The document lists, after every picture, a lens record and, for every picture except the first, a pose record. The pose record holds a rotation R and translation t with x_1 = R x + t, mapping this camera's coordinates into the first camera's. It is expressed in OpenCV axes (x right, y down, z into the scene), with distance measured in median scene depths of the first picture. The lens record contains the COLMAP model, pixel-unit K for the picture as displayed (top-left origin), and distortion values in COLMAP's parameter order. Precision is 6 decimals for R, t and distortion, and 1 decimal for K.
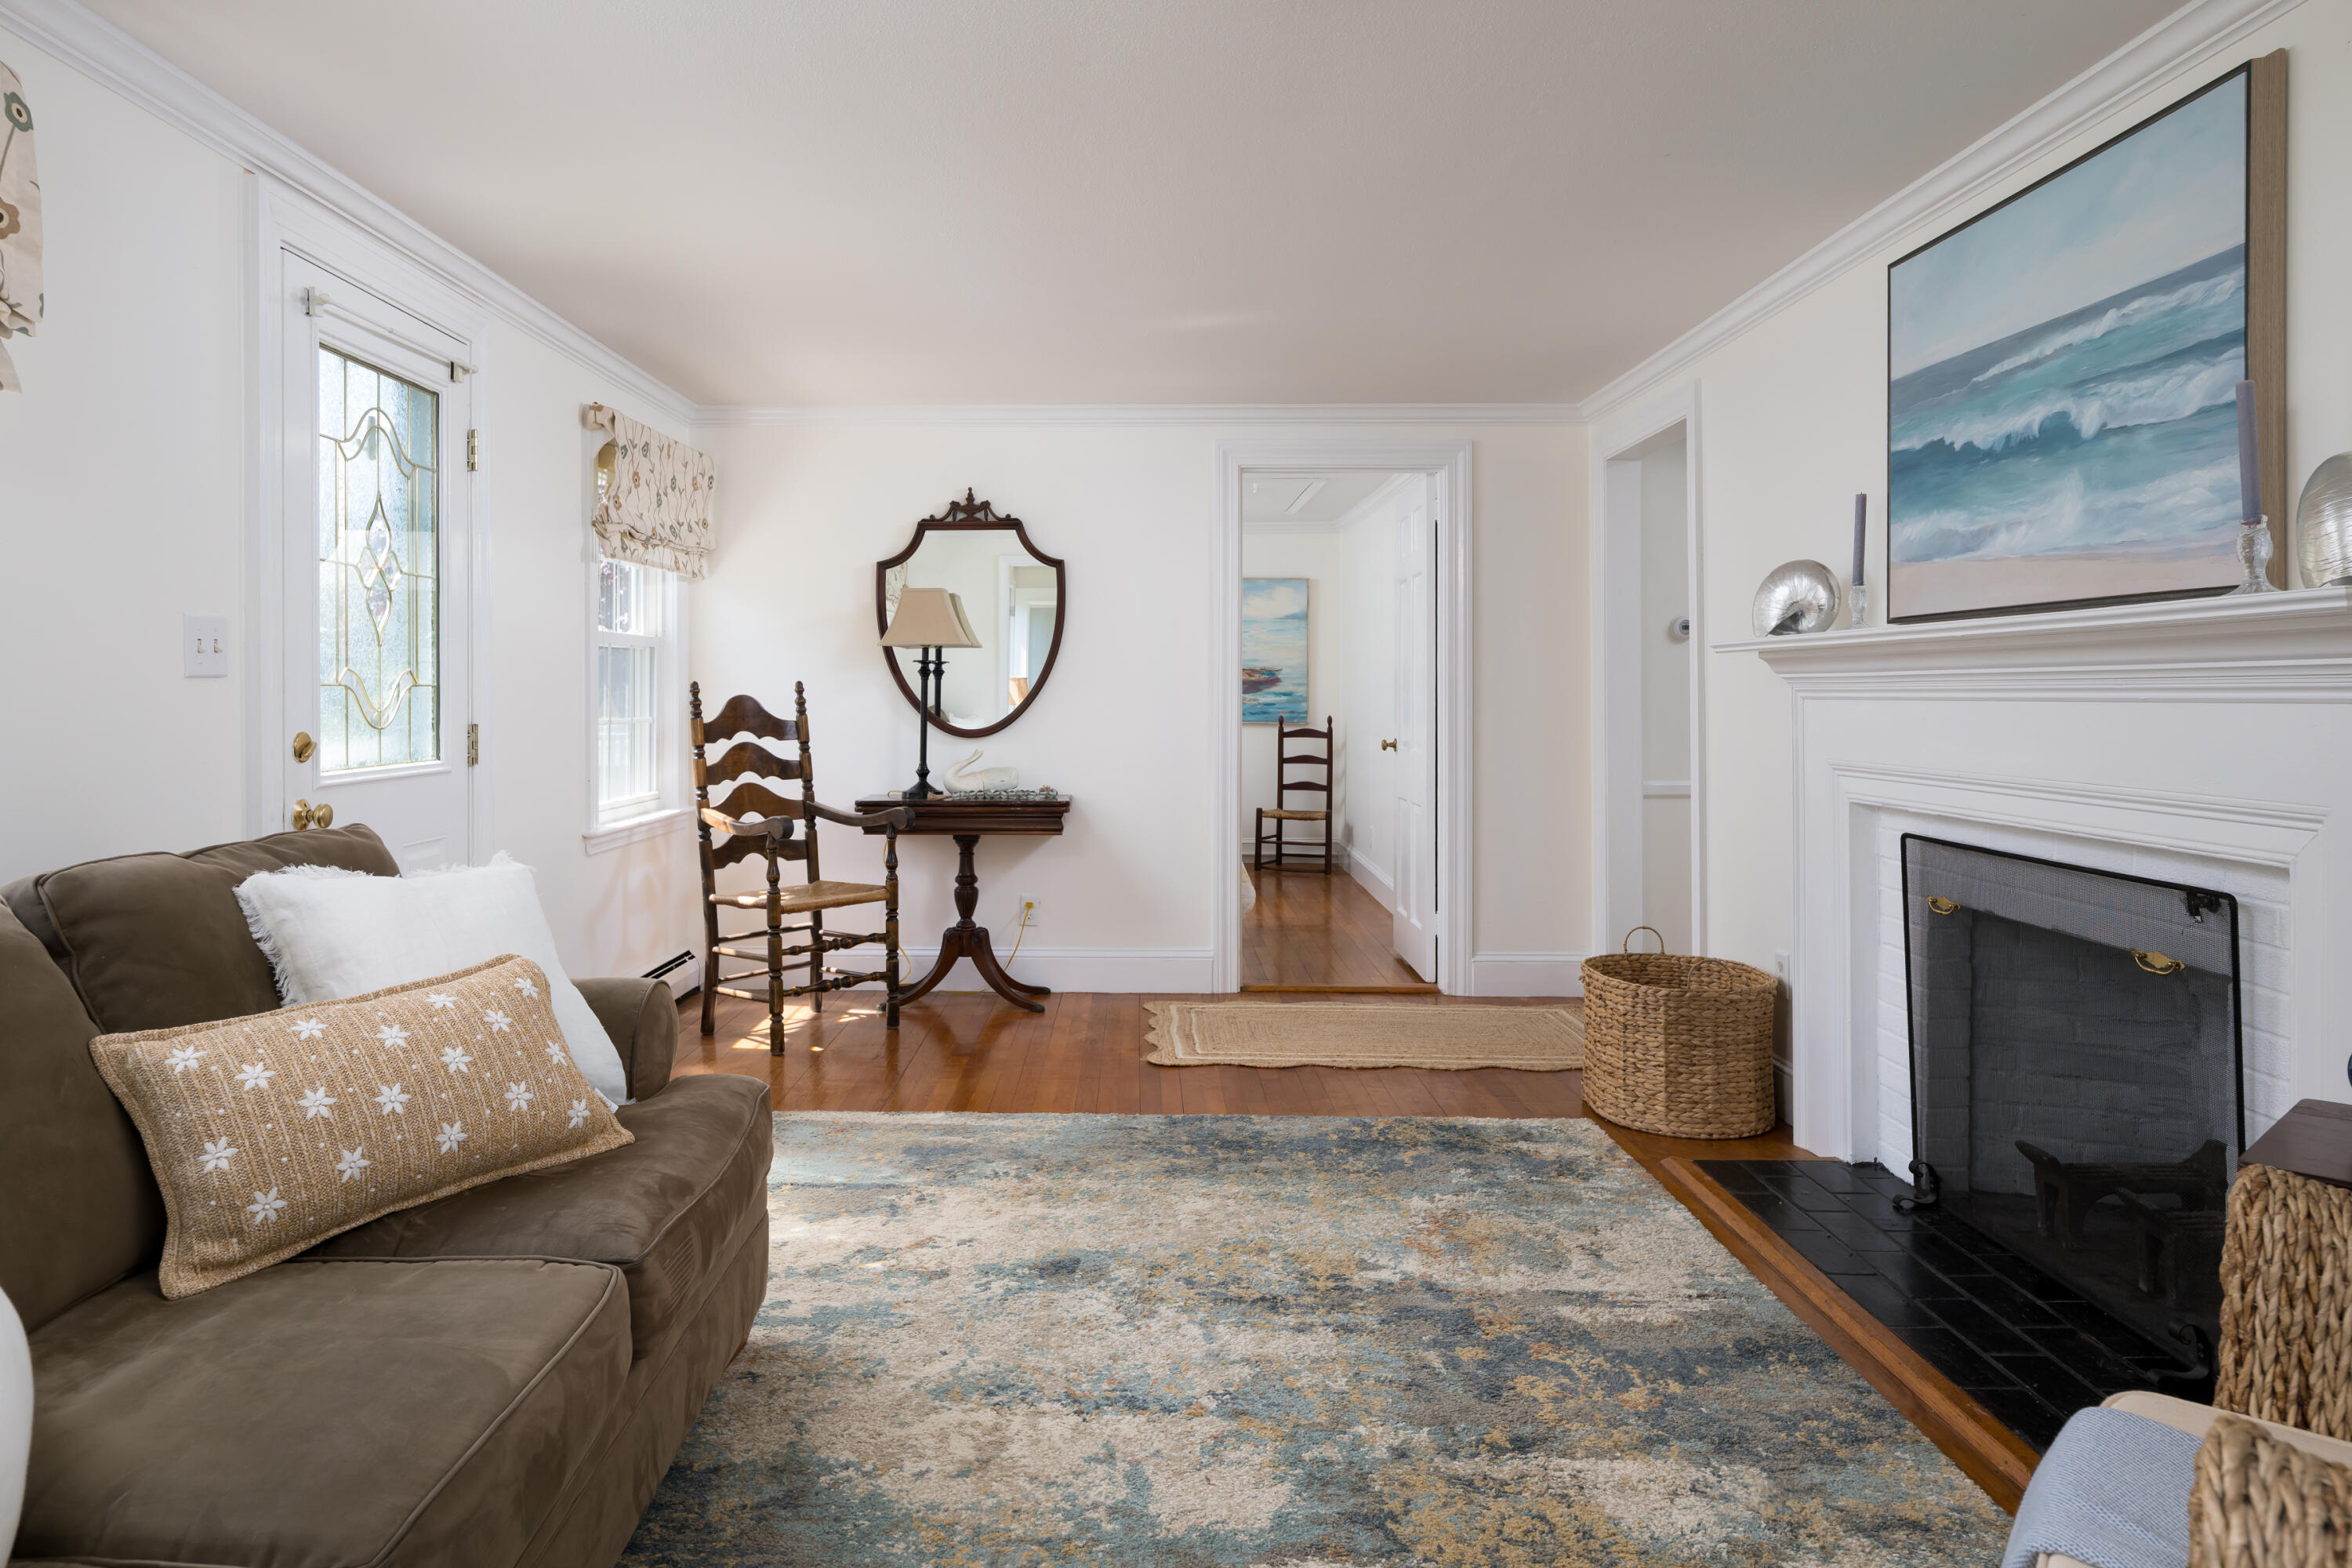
lens RADIAL K [[1483.6, 0, 1168.2], [0, 1483.6, 691.4], [0, 0, 1]] dist [0.001697, 0.000709]
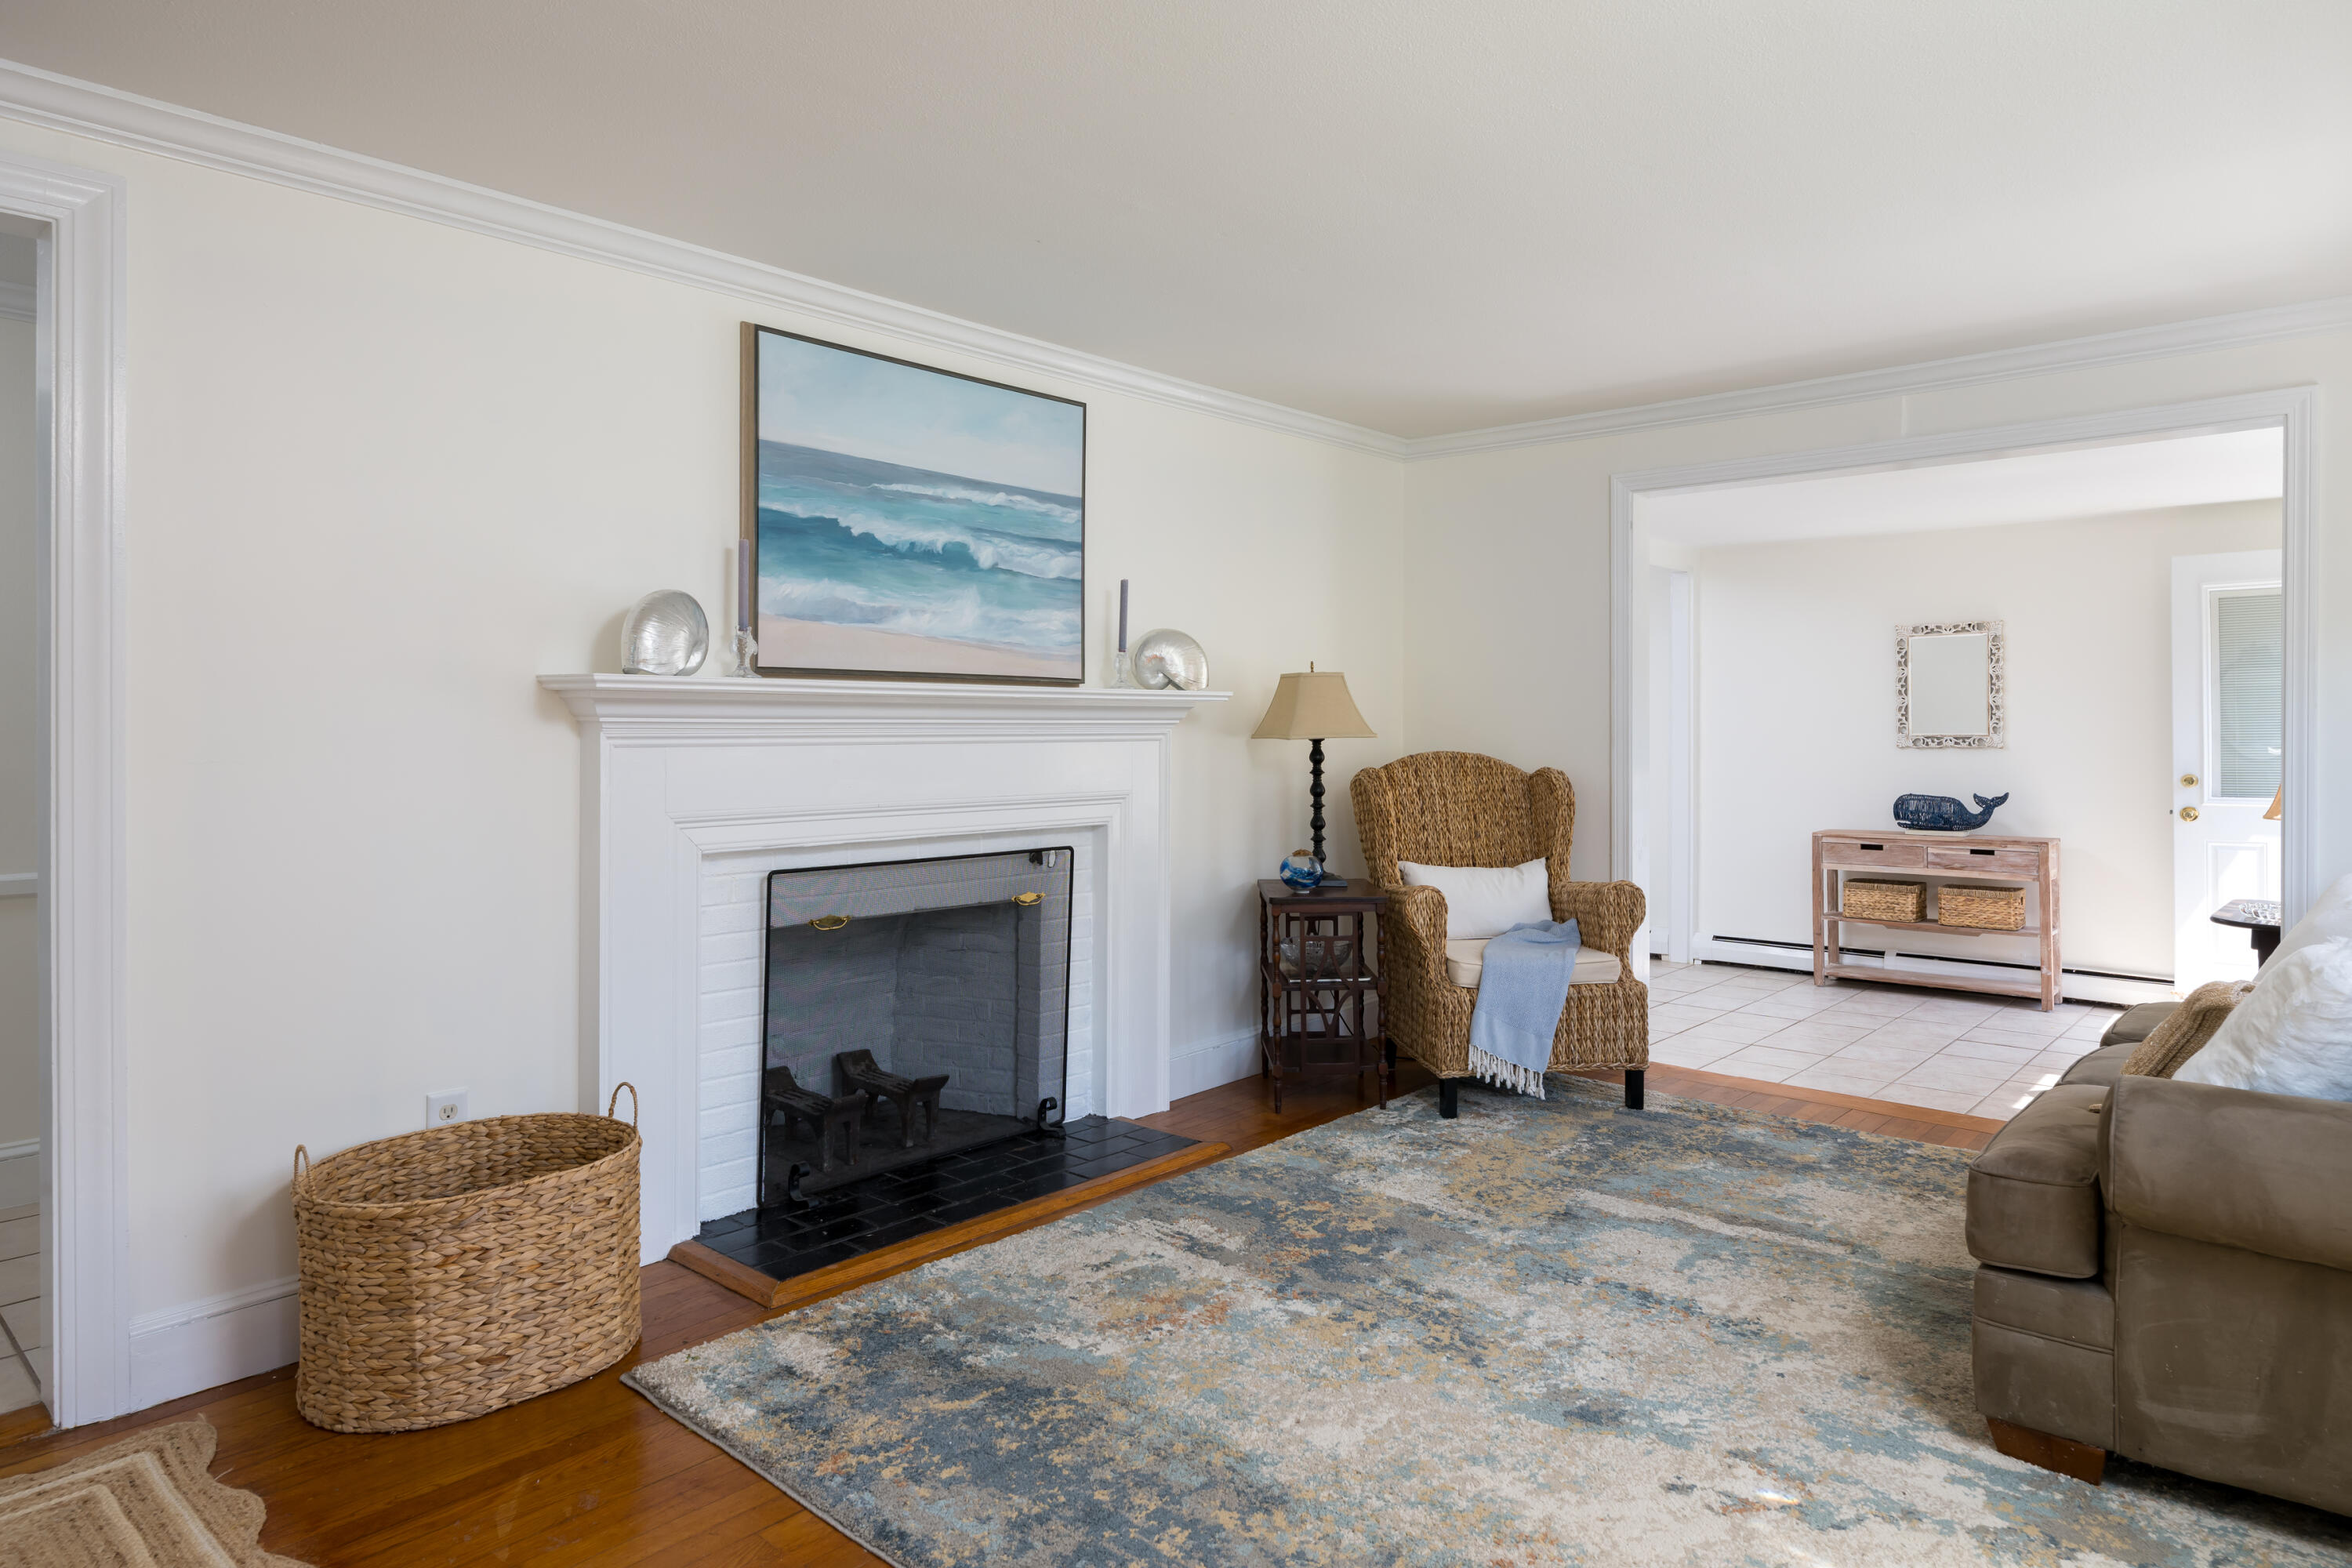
lens RADIAL K [[1355.4, 0, 1168.8], [0, 1355.4, 732.2], [0, 0, 1]] dist [0.000206, -0.000562]
pose [[-0.719533, 0.000793, 0.694458, -0.456281], [0.002161, 0.999997, 0.001097, -0.005046], [-0.694455, 0.002290, -0.719533, 1.797231]]
